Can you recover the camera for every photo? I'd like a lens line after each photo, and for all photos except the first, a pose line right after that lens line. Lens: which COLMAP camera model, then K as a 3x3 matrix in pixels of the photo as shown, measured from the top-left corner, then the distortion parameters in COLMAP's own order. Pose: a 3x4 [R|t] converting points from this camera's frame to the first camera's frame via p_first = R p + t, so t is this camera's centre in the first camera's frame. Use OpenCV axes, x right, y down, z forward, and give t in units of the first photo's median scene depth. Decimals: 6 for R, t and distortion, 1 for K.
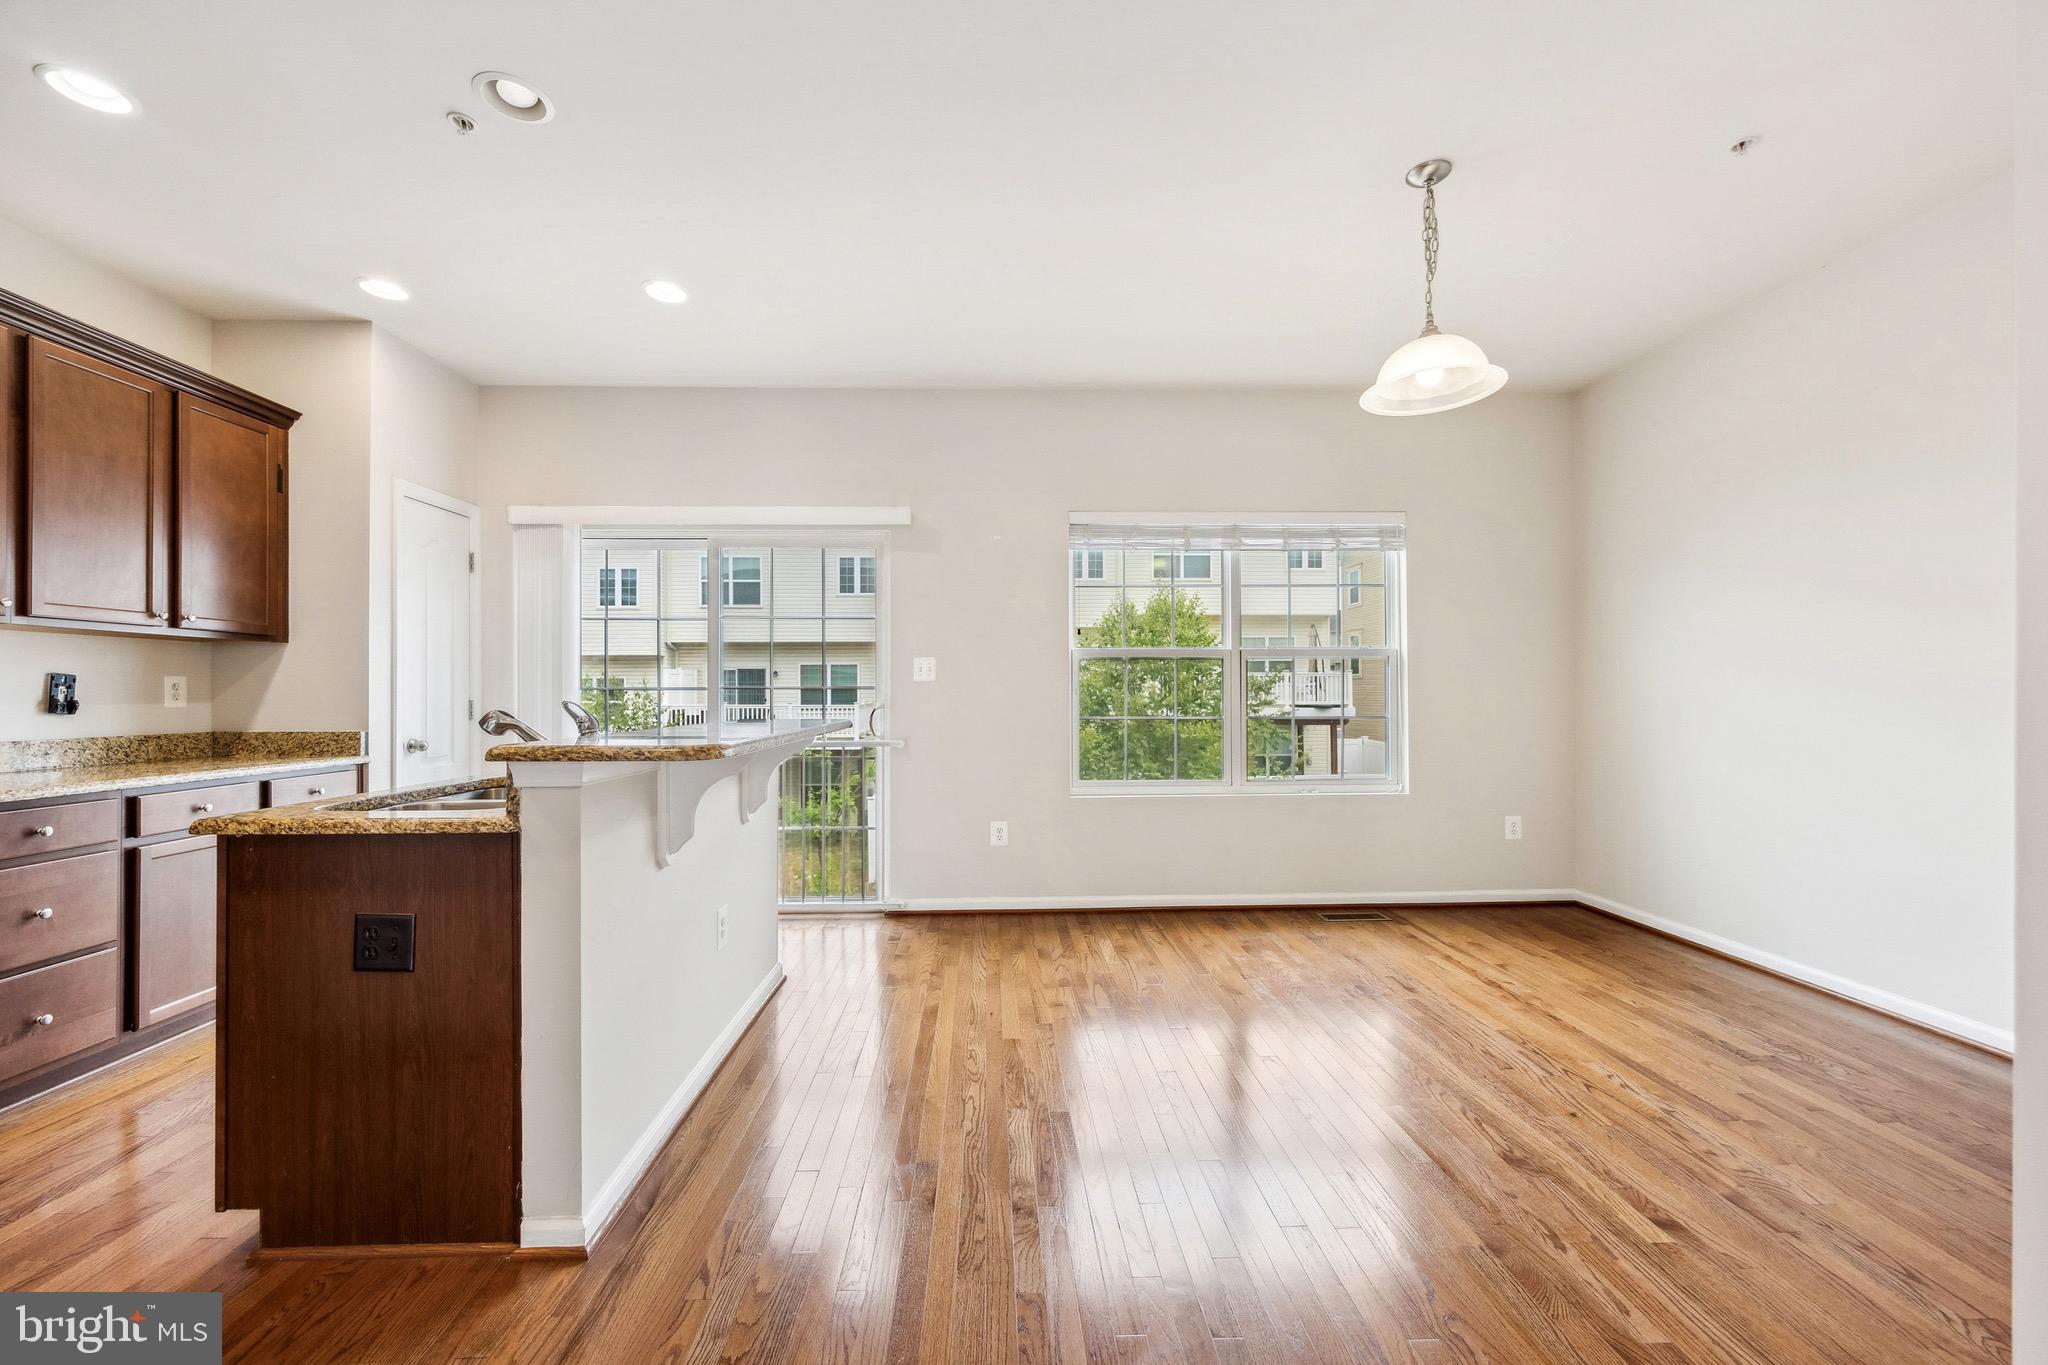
lens RADIAL K [[793.1, 0, 1012.7], [0, 793.1, 687.9], [0, 0, 1]] dist [-0.001319, -0.000021]
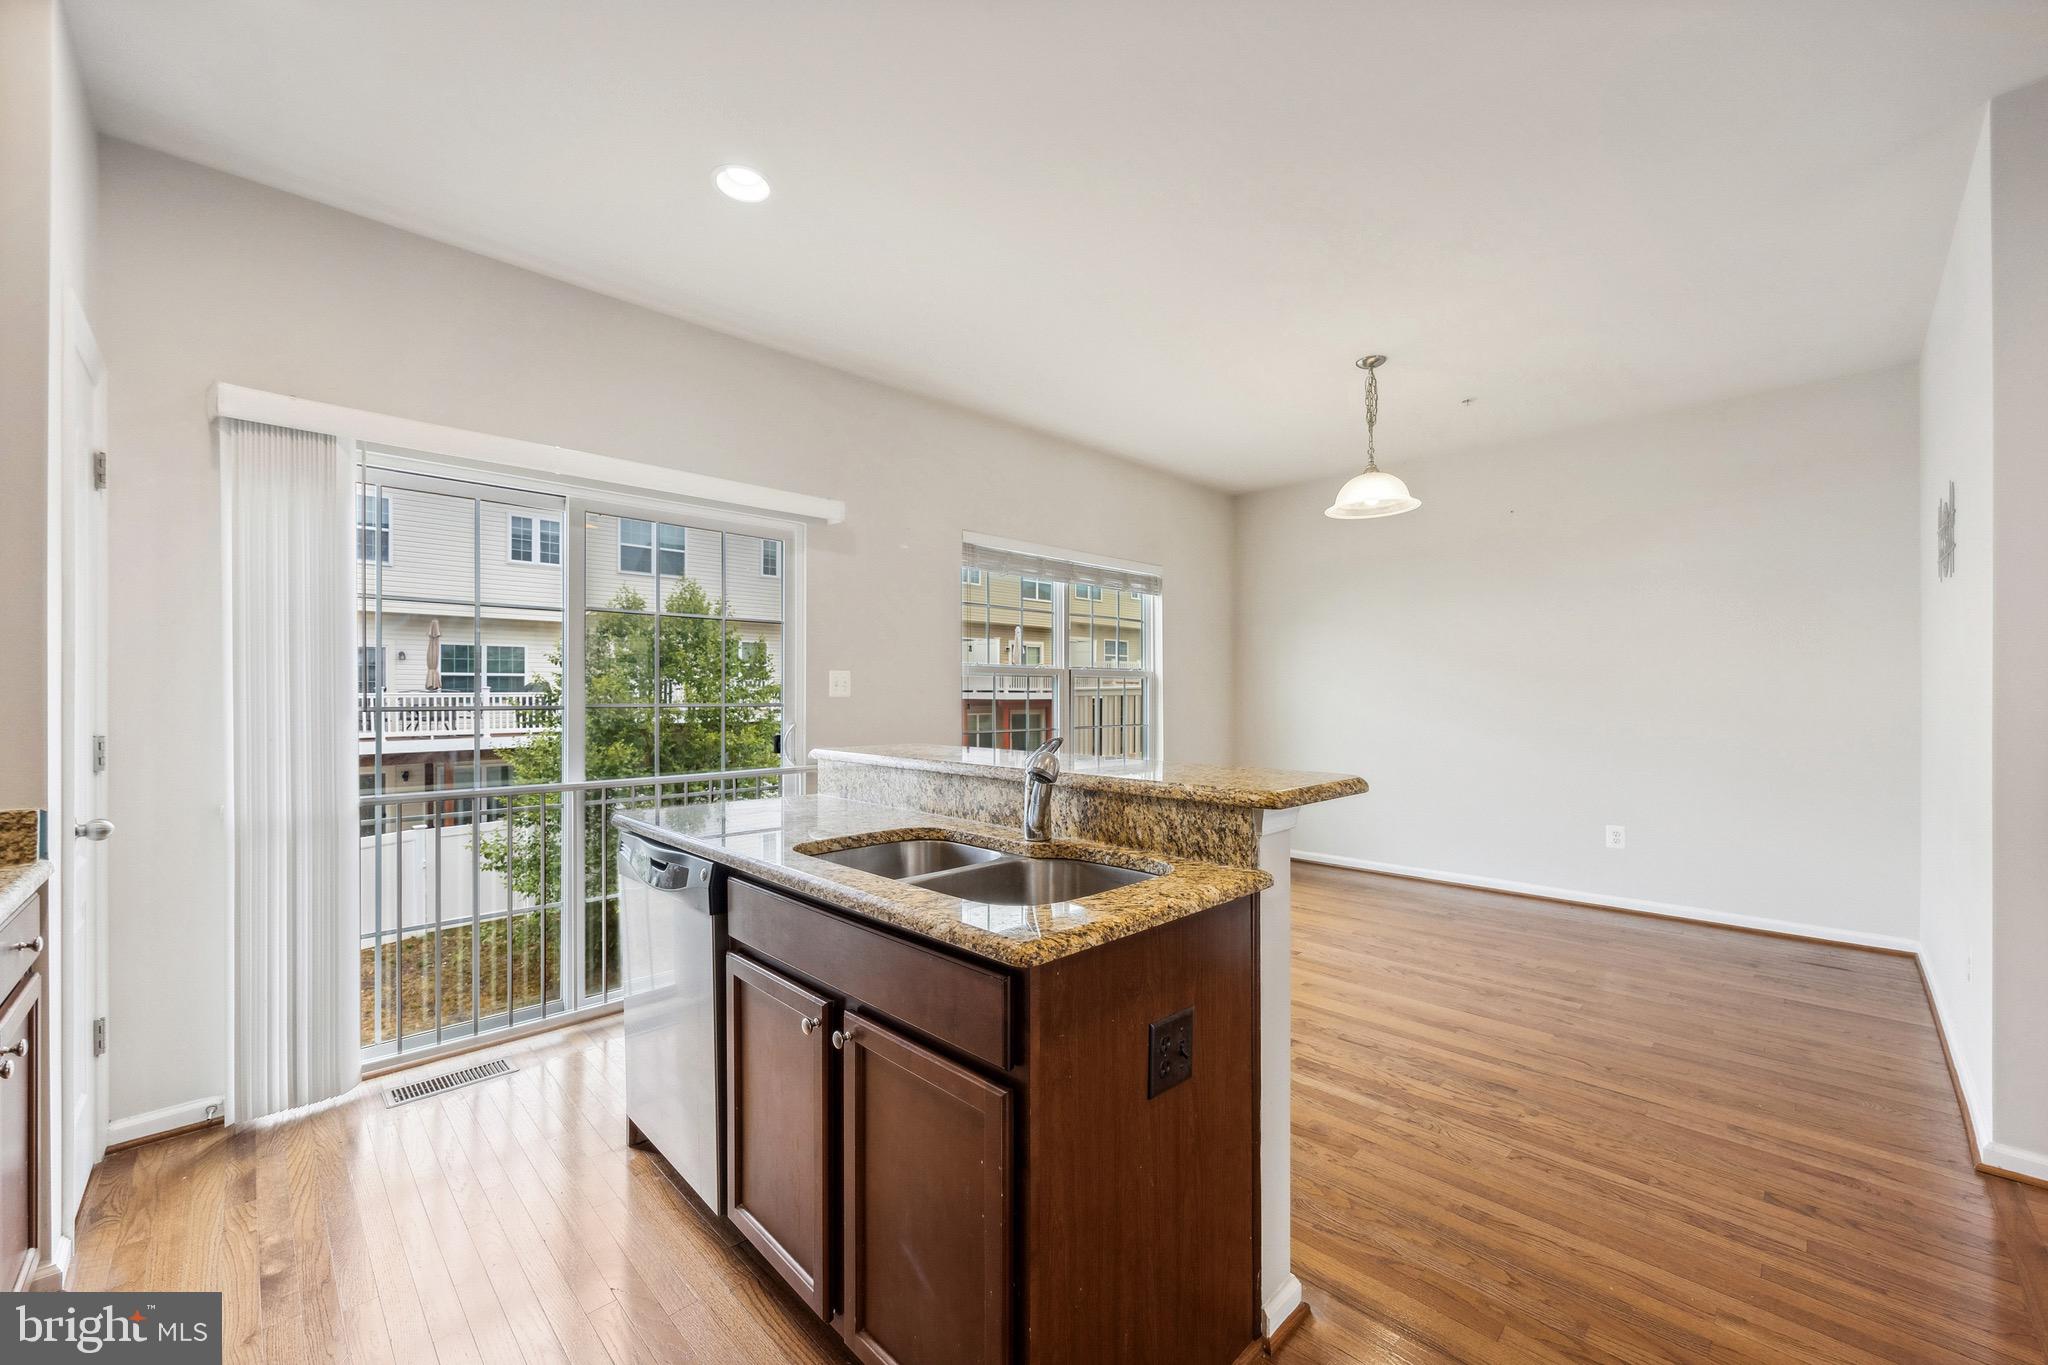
lens RADIAL K [[793.1, 0, 1012.7], [0, 793.1, 687.9], [0, 0, 1]] dist [-0.001319, -0.000021]
pose [[0.740124, 0.007220, 0.672432, -0.707438], [-0.004912, 0.999974, -0.005330, -0.018485], [-0.672453, 0.000642, 0.740140, 0.253445]]
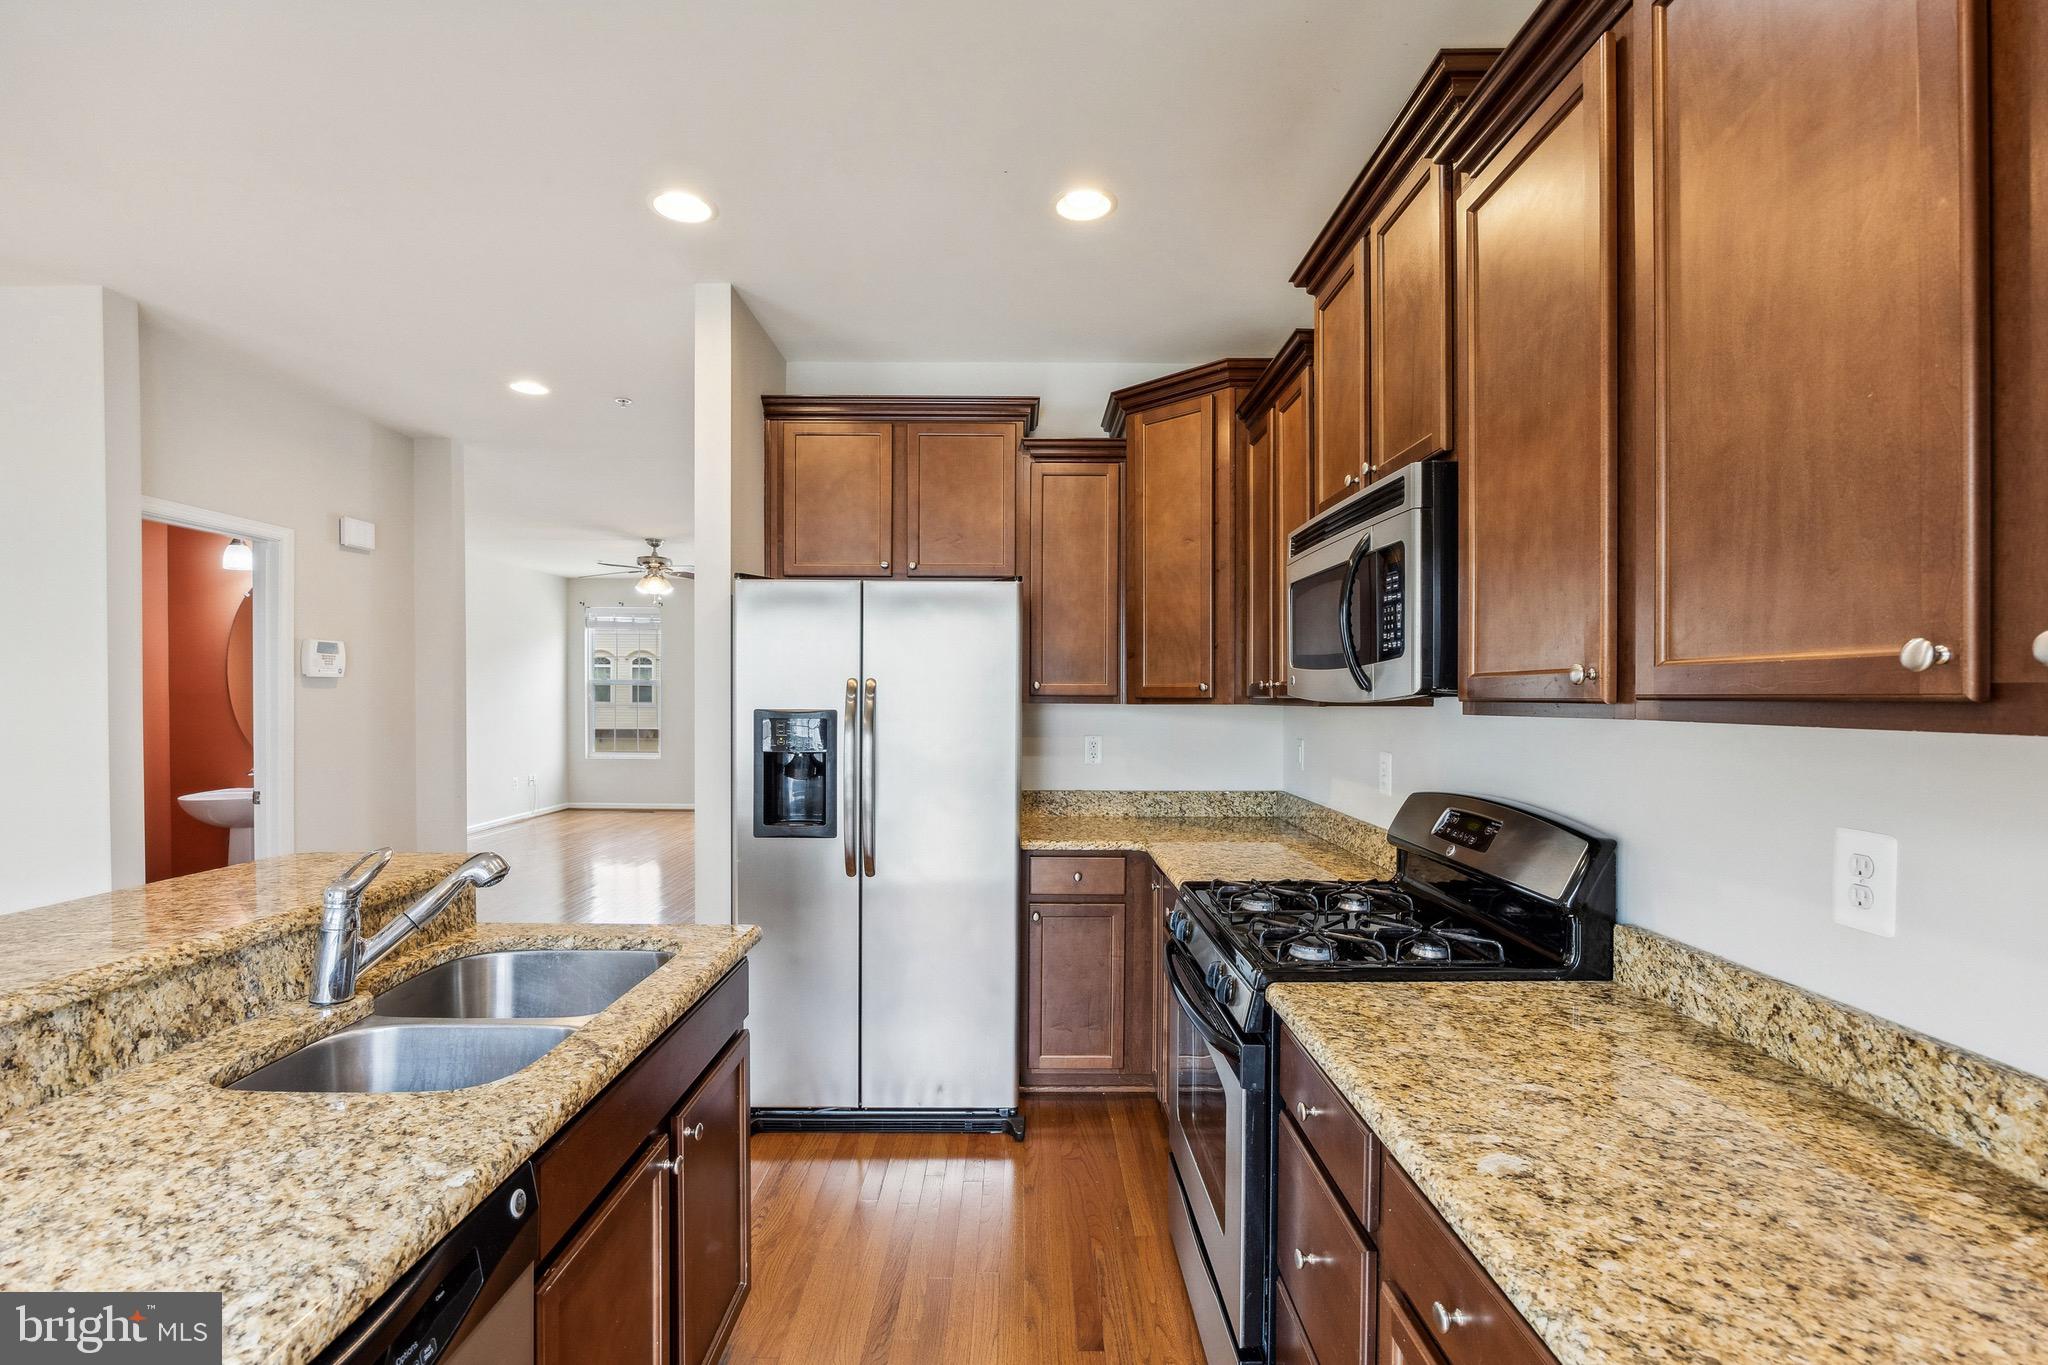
lens RADIAL K [[925.4, 0, 1021.1], [0, 925.4, 708.8], [0, 0, 1]] dist [-0.001593, -0.000268]
pose [[-0.999290, 0.000810, 0.037659, -0.686197], [0.001219, 0.999941, 0.010838, -0.065559], [-0.037648, 0.010876, -0.999232, 1.070201]]
